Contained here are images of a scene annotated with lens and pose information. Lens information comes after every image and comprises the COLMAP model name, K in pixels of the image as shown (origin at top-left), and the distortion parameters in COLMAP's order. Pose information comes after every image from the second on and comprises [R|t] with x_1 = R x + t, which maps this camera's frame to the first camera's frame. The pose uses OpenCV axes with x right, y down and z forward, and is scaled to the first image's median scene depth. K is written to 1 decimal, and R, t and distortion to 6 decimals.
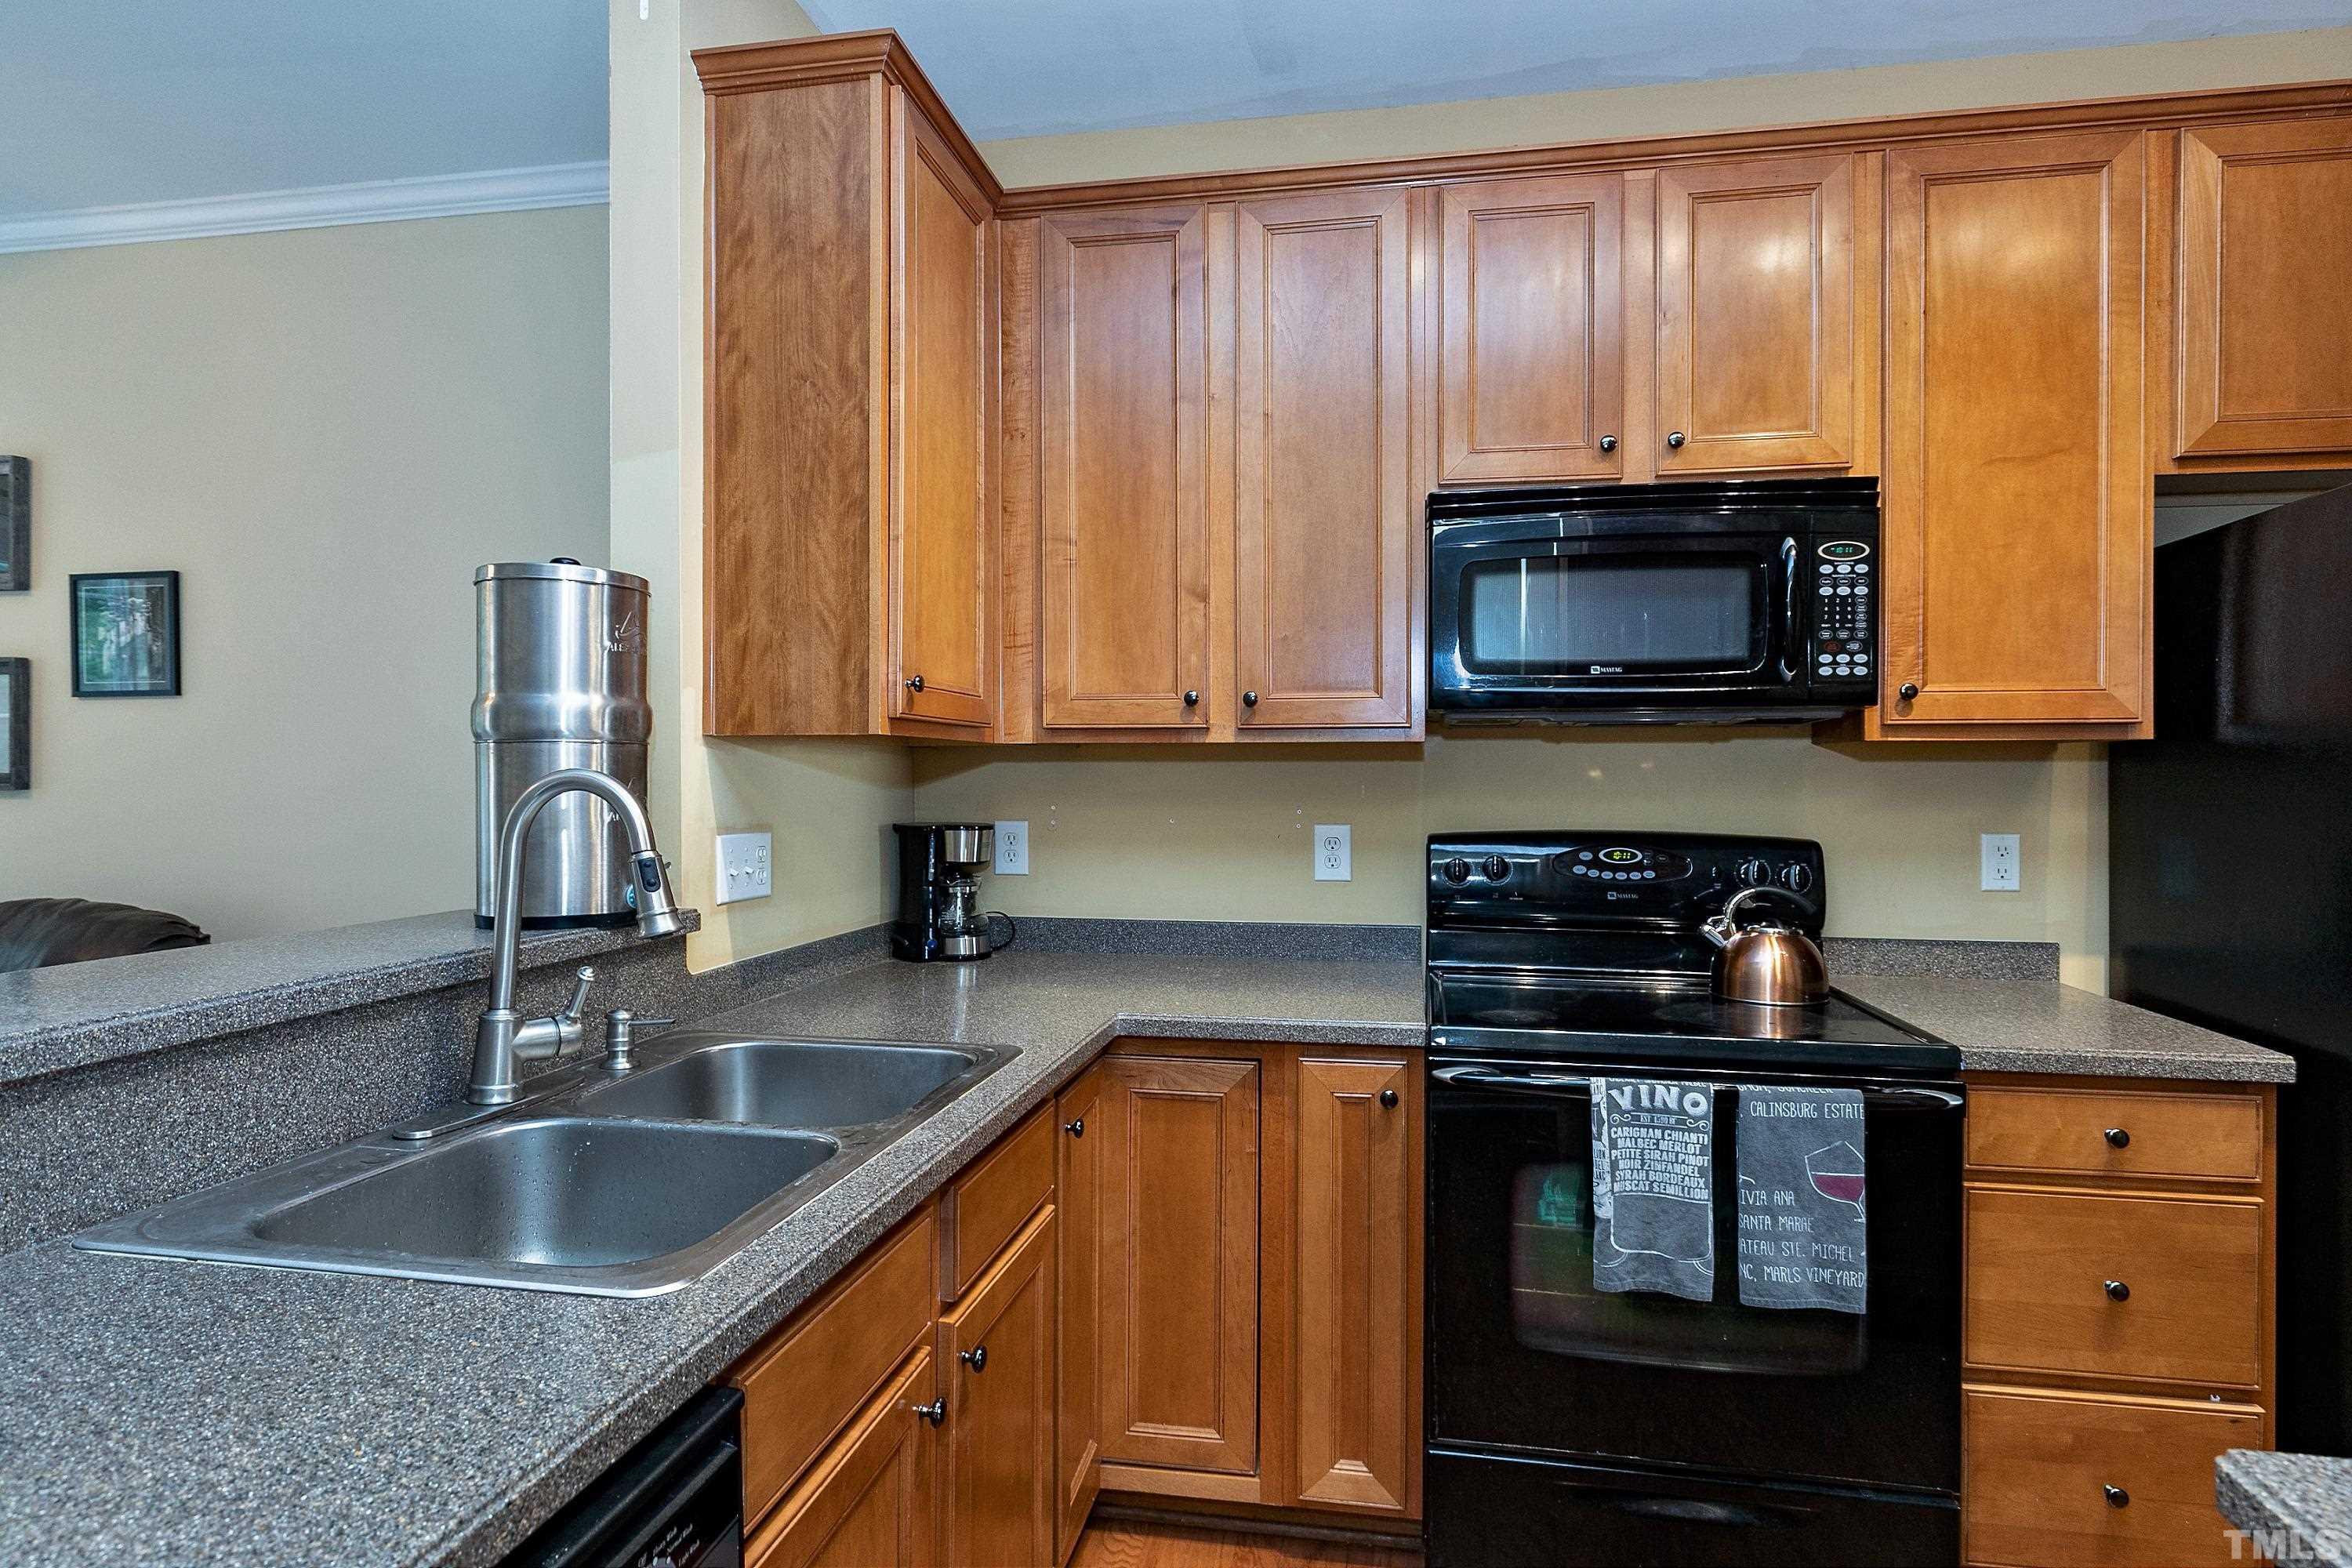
lens RADIAL K [[1171.6, 0, 1176.2], [0, 1171.6, 777.3], [0, 0, 1]] dist [-0.002607, -0.000873]
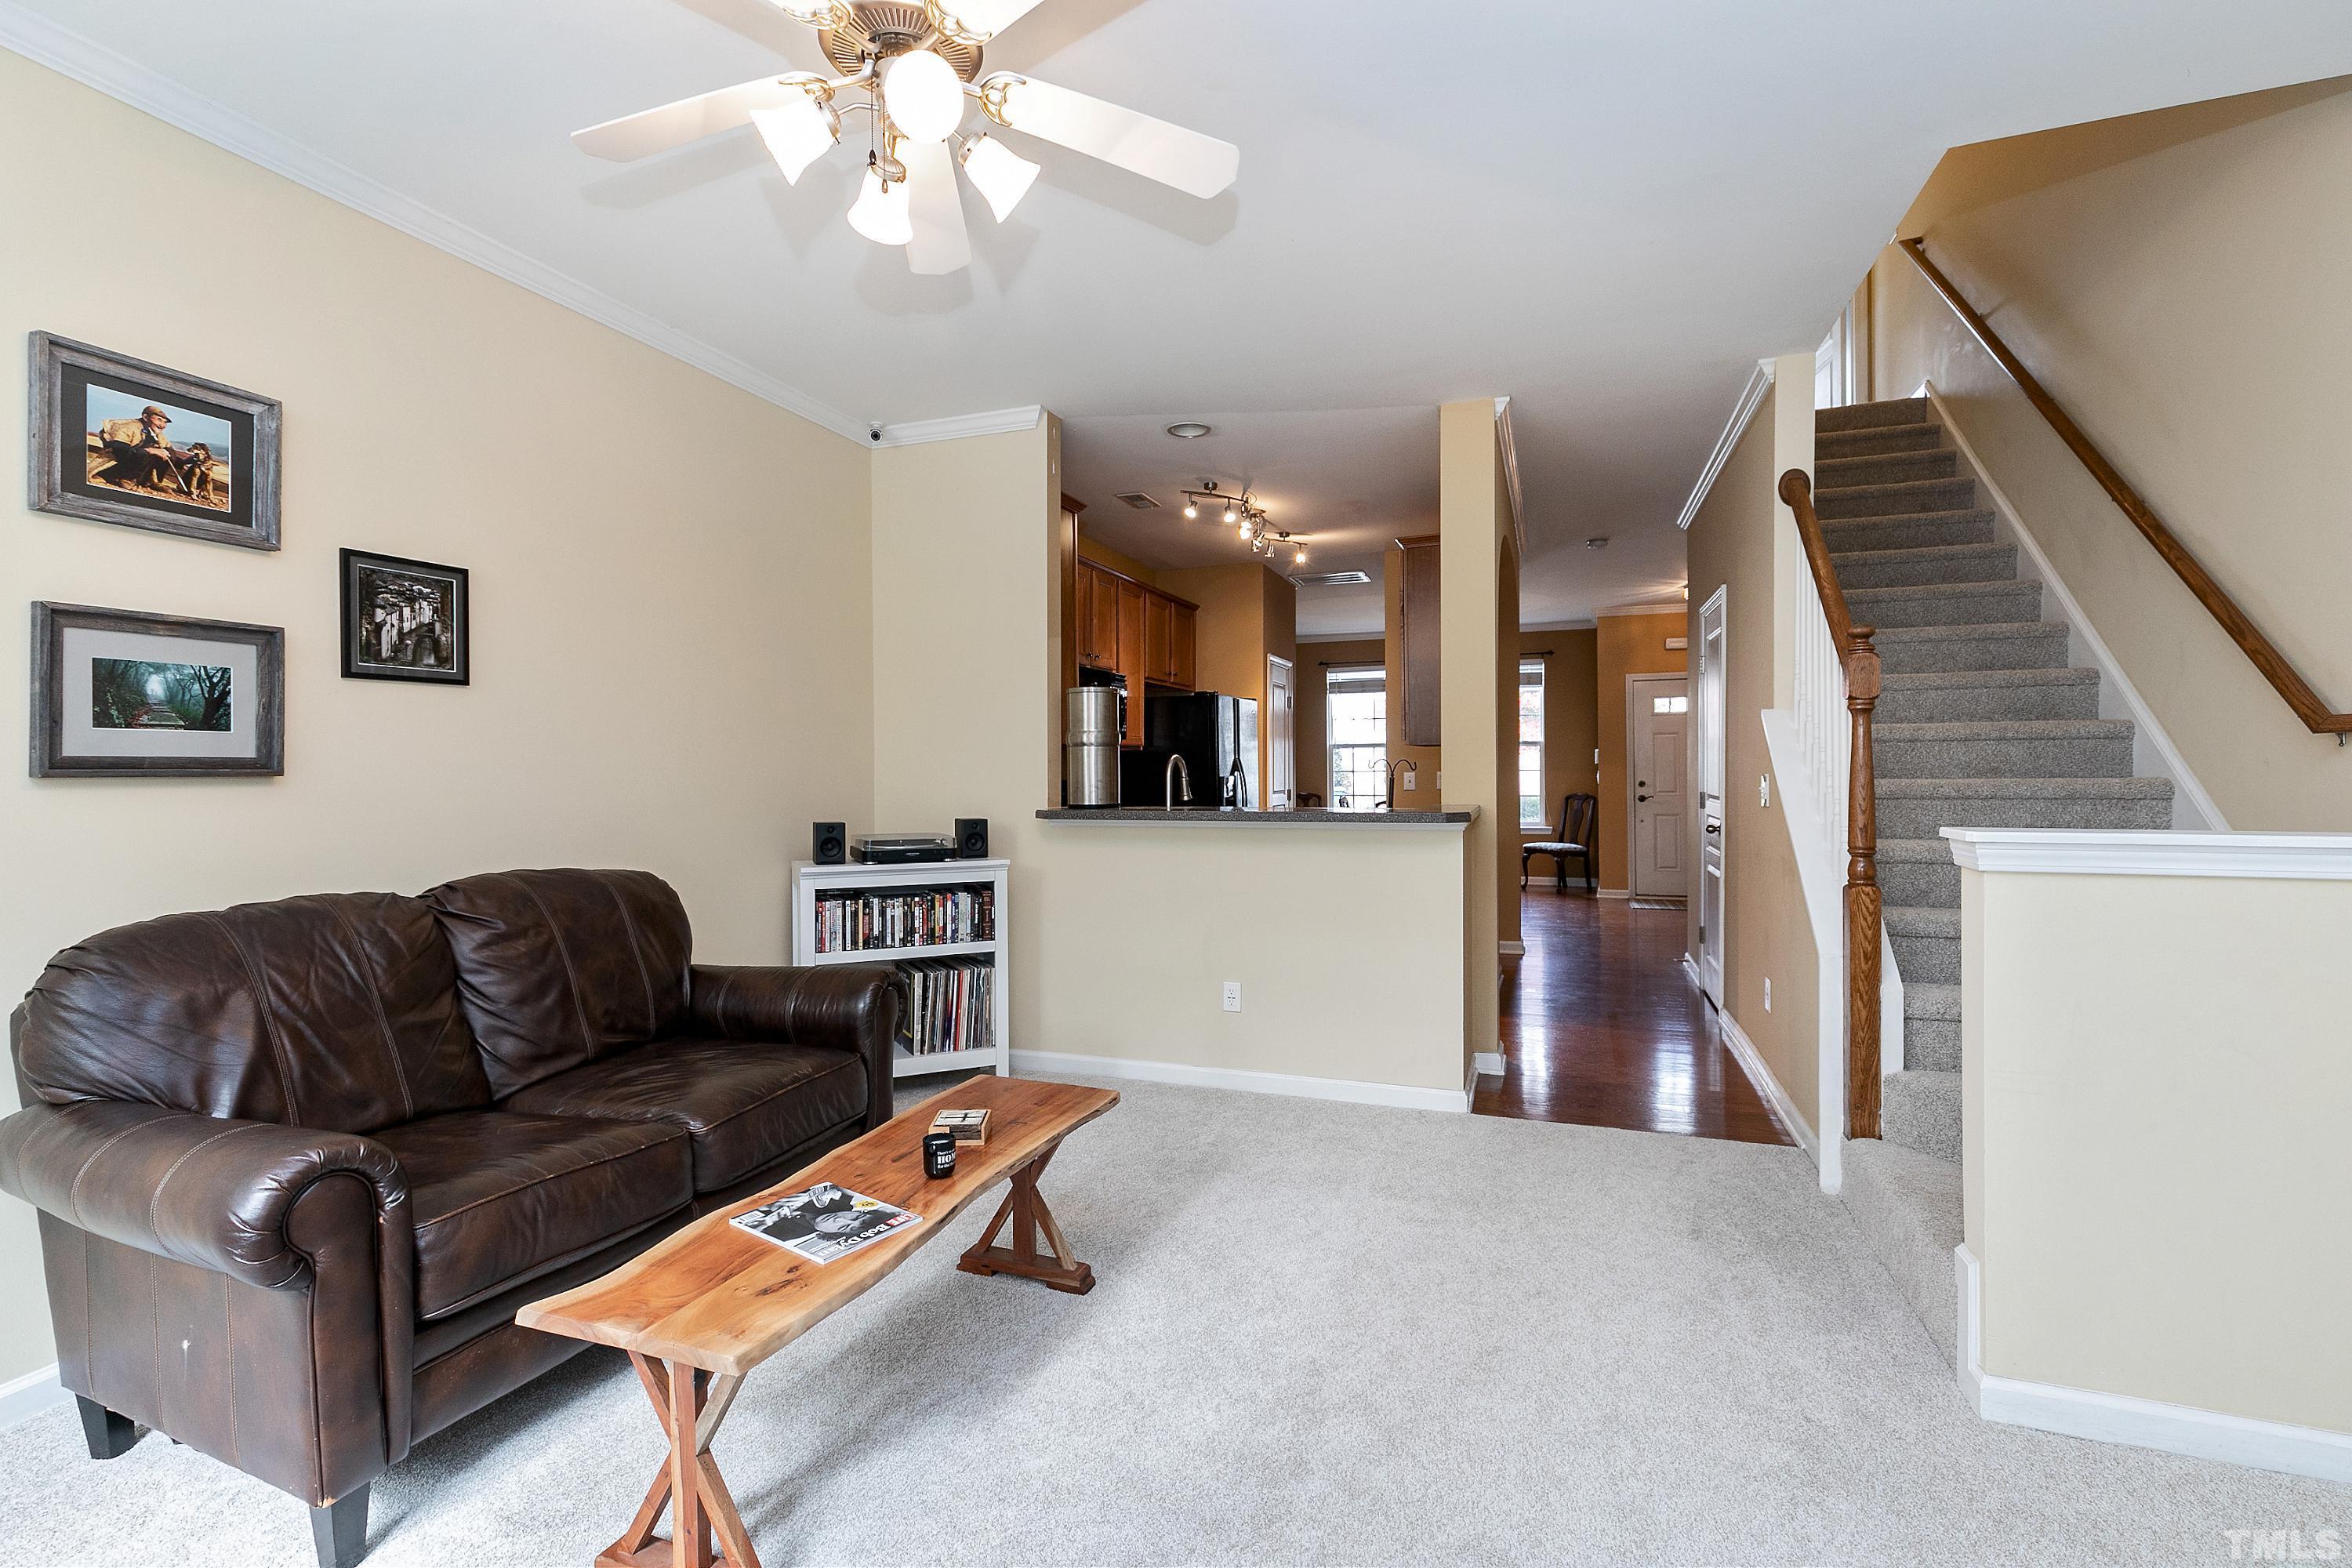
lens RADIAL K [[1063.8, 0, 1174.8], [0, 1063.8, 779.3], [0, 0, 1]] dist [0.003271, -0.000437]
pose [[0.175233, -0.017337, 0.984374, -2.553884], [0.009312, 0.999829, 0.015951, 0.008415], [-0.984483, 0.006371, 0.175364, 0.289896]]
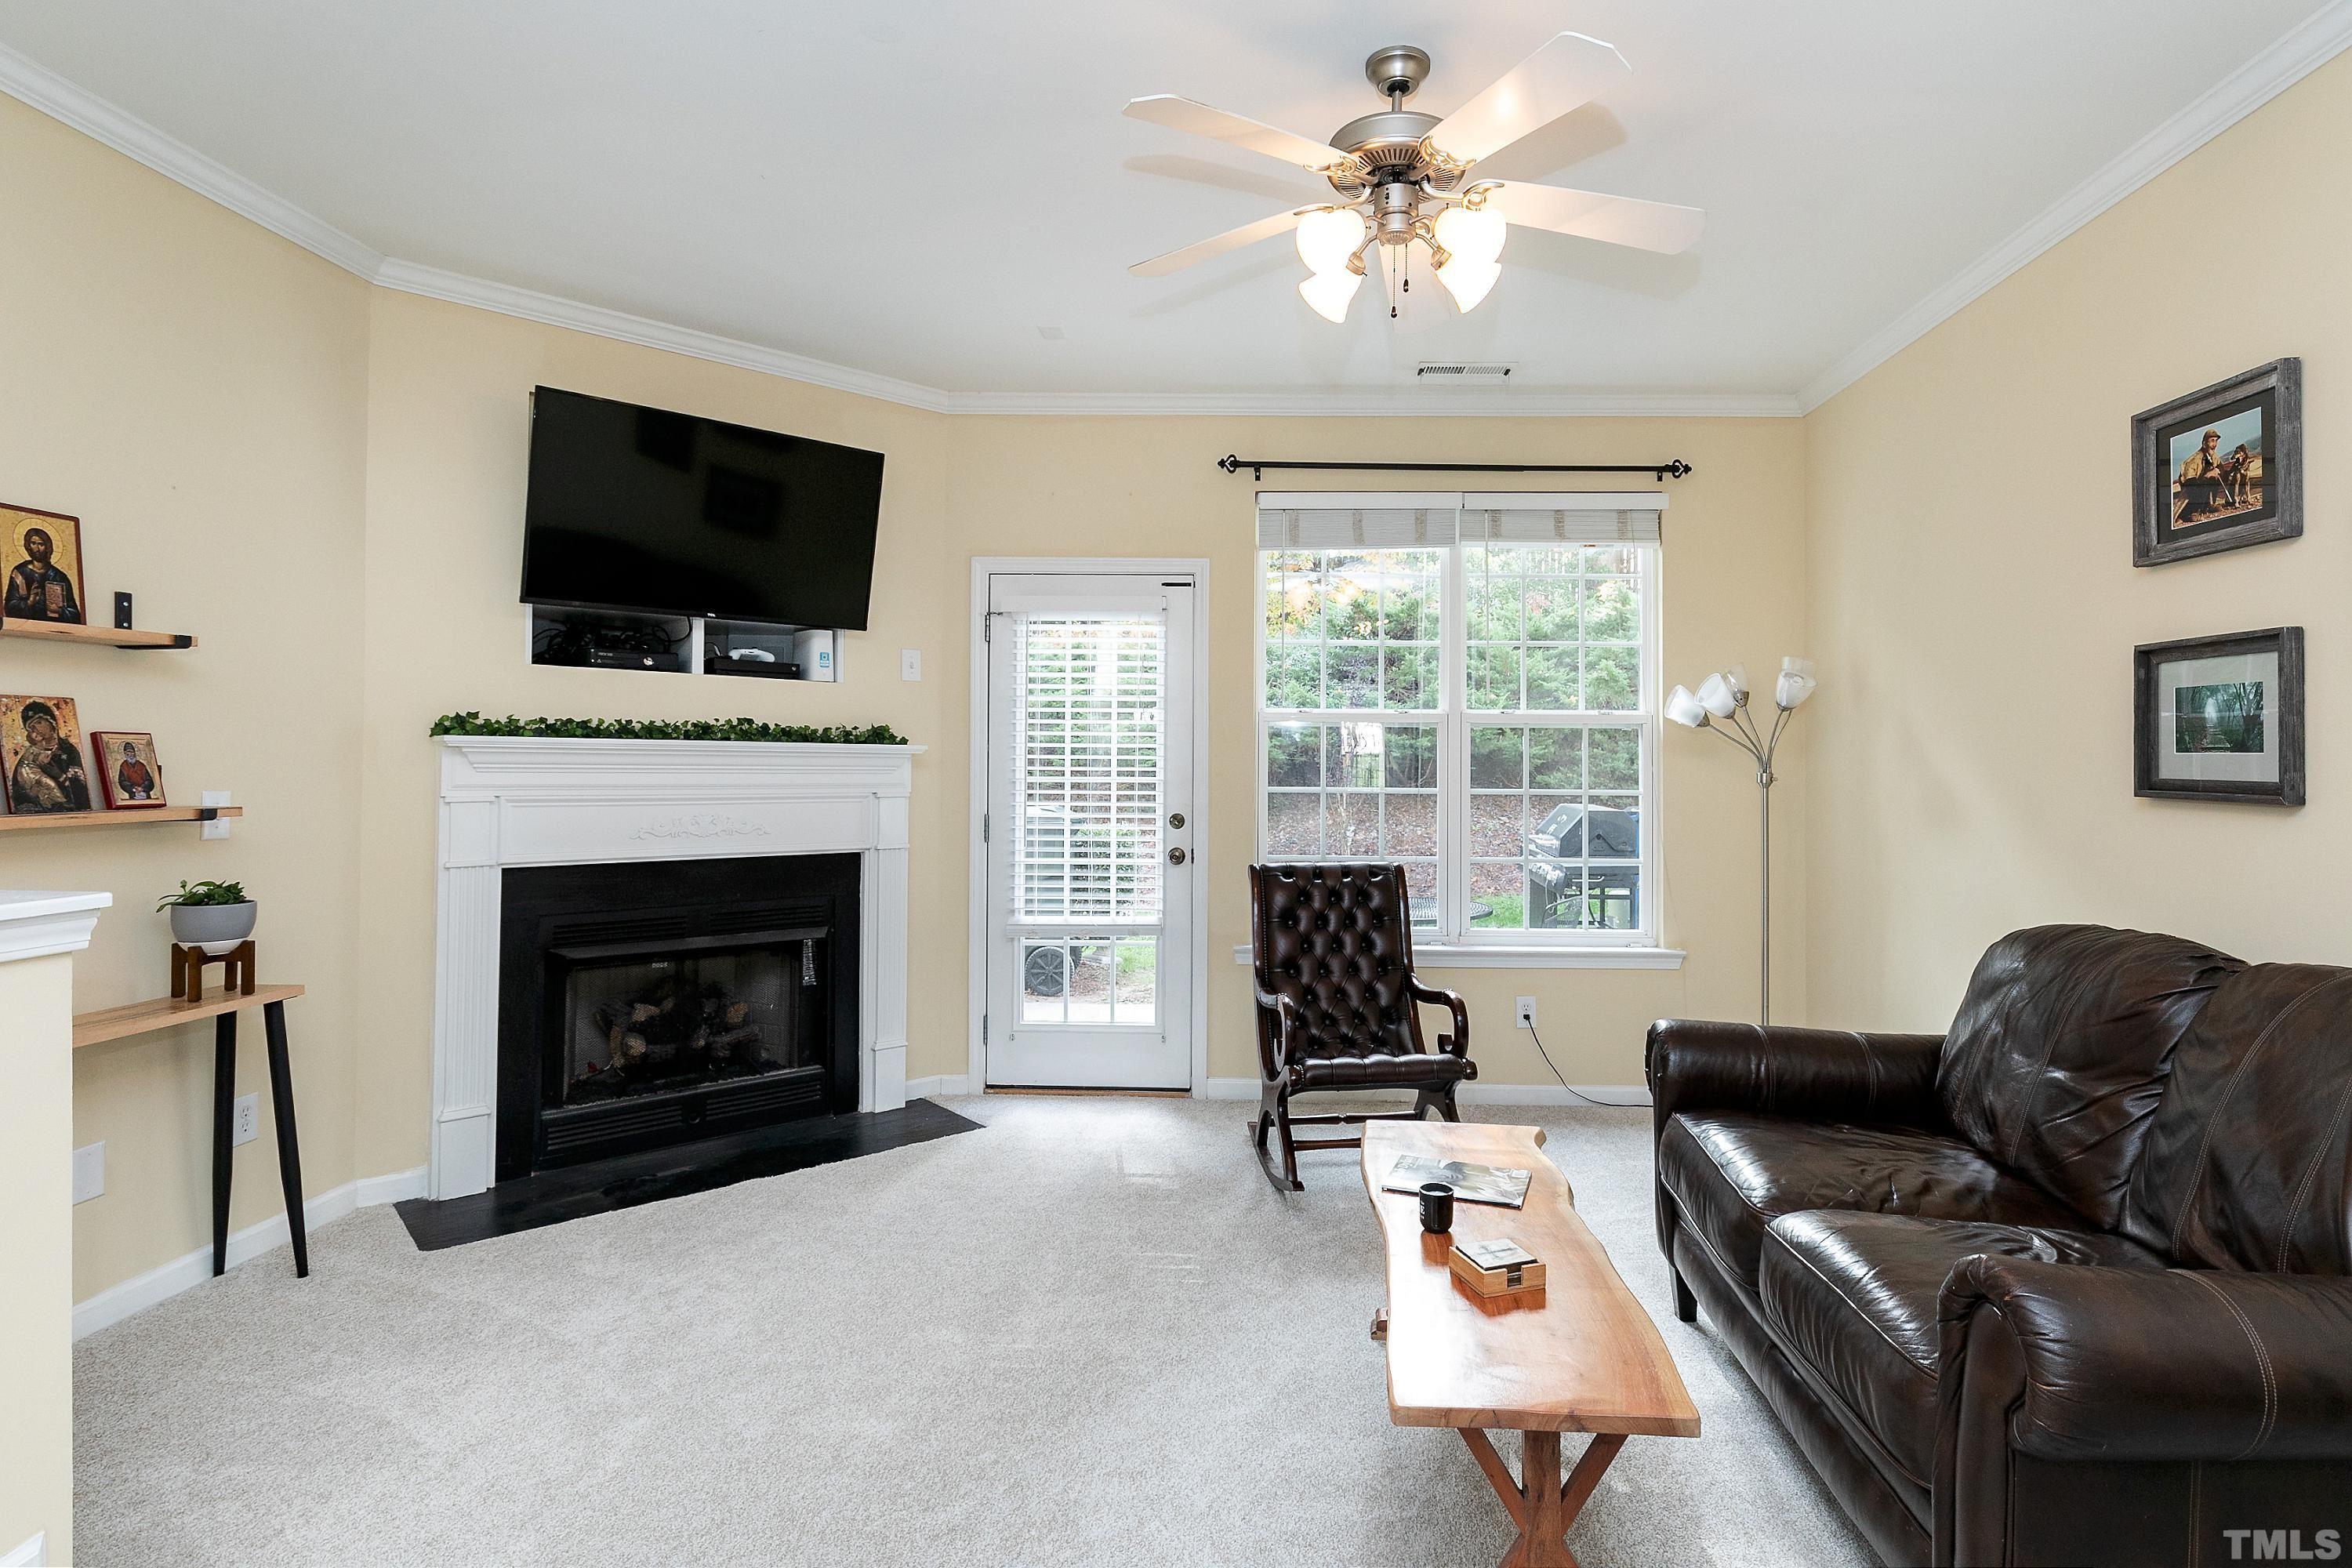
lens RADIAL K [[1209.7, 0, 1263.3], [0, 1209.7, 749.7], [0, 0, 1]] dist [-0.001832, 0.000342]
pose [[0.137852, -0.008448, -0.990417, -0.498142], [-0.012160, 0.999874, -0.010221, -0.015523], [0.990378, 0.013452, 0.137732, 0.390042]]
